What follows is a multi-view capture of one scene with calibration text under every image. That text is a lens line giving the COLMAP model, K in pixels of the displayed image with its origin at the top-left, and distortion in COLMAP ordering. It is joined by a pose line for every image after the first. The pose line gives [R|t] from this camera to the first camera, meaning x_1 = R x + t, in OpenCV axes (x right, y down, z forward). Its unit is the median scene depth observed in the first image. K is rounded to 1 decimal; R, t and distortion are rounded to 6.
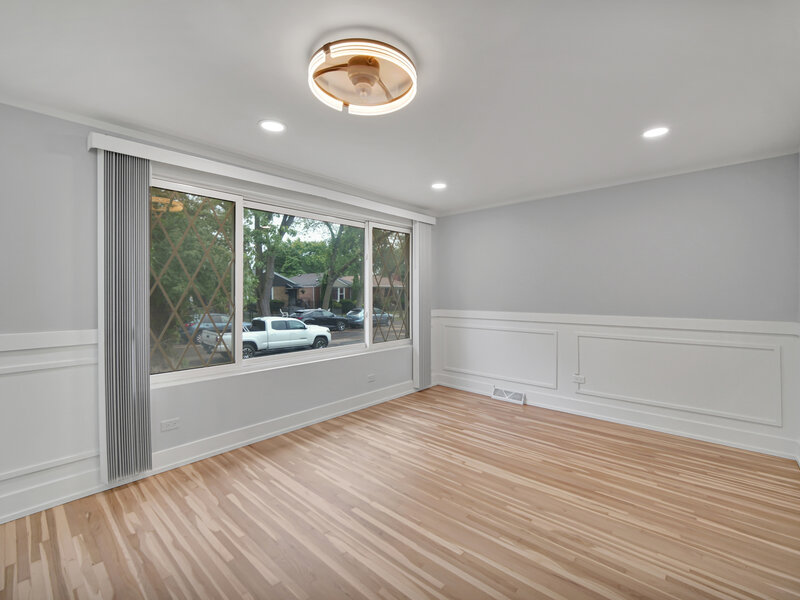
lens RADIAL K [[364.3, 0, 401.6], [0, 364.3, 294.5], [0, 0, 1]] dist [-0.002735, 0.000454]
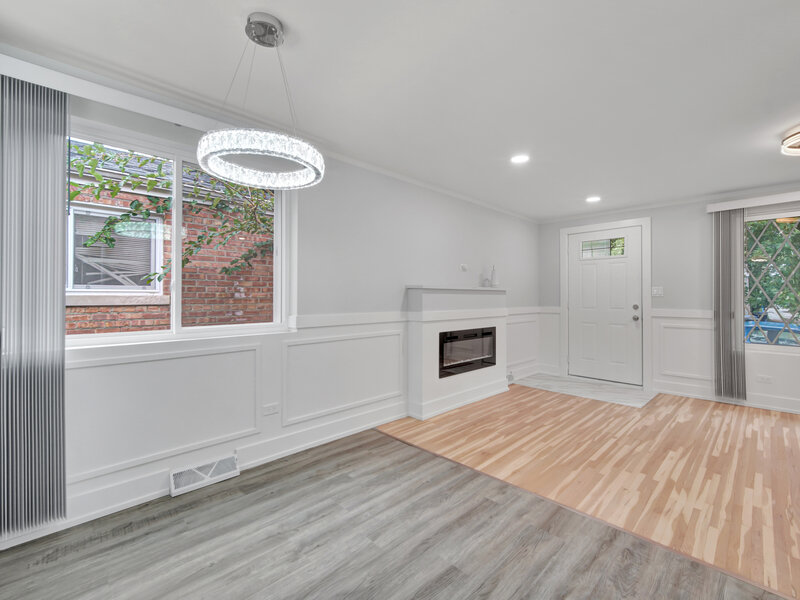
lens RADIAL K [[364.3, 0, 399.3], [0, 364.3, 293.6], [0, 0, 1]] dist [-0.002735, 0.000454]
pose [[-0.051691, -0.005713, -0.998647, 0.814885], [-0.011539, 0.999920, -0.005123, 0.029941], [0.998596, 0.011258, -0.051753, -0.361889]]
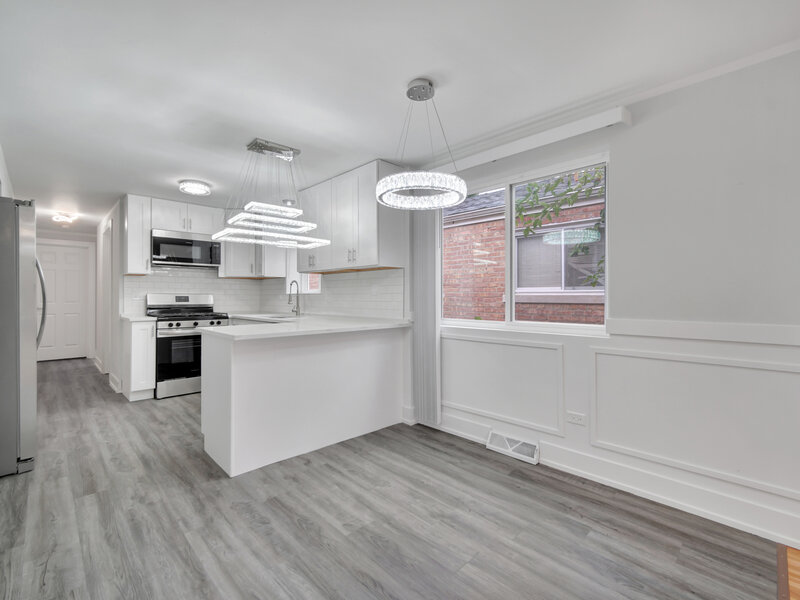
lens RADIAL K [[364.3, 0, 398.1], [0, 364.3, 299.7], [0, 0, 1]] dist [-0.002735, 0.000454]
pose [[-0.998662, 0.002171, 0.051676, 0.308019], [0.003096, 0.999836, 0.017826, 0.030574], [-0.051629, 0.017962, -0.998505, 0.097219]]
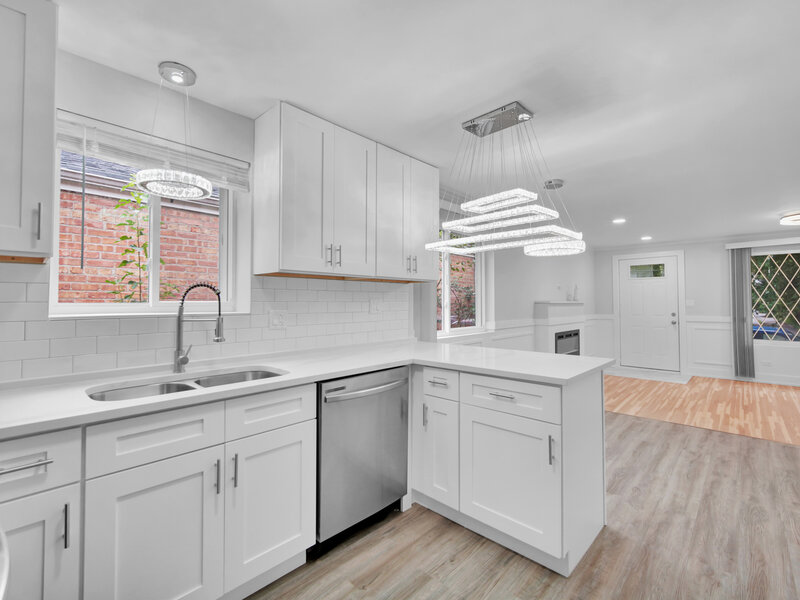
lens RADIAL K [[364.3, 0, 403.7], [0, 364.3, 294.1], [0, 0, 1]] dist [-0.002735, 0.000454]
pose [[-0.011797, -0.022974, -0.999666, 1.400243], [-0.008093, 0.999705, -0.022879, 0.008367], [0.999898, 0.007820, -0.011980, -1.022788]]
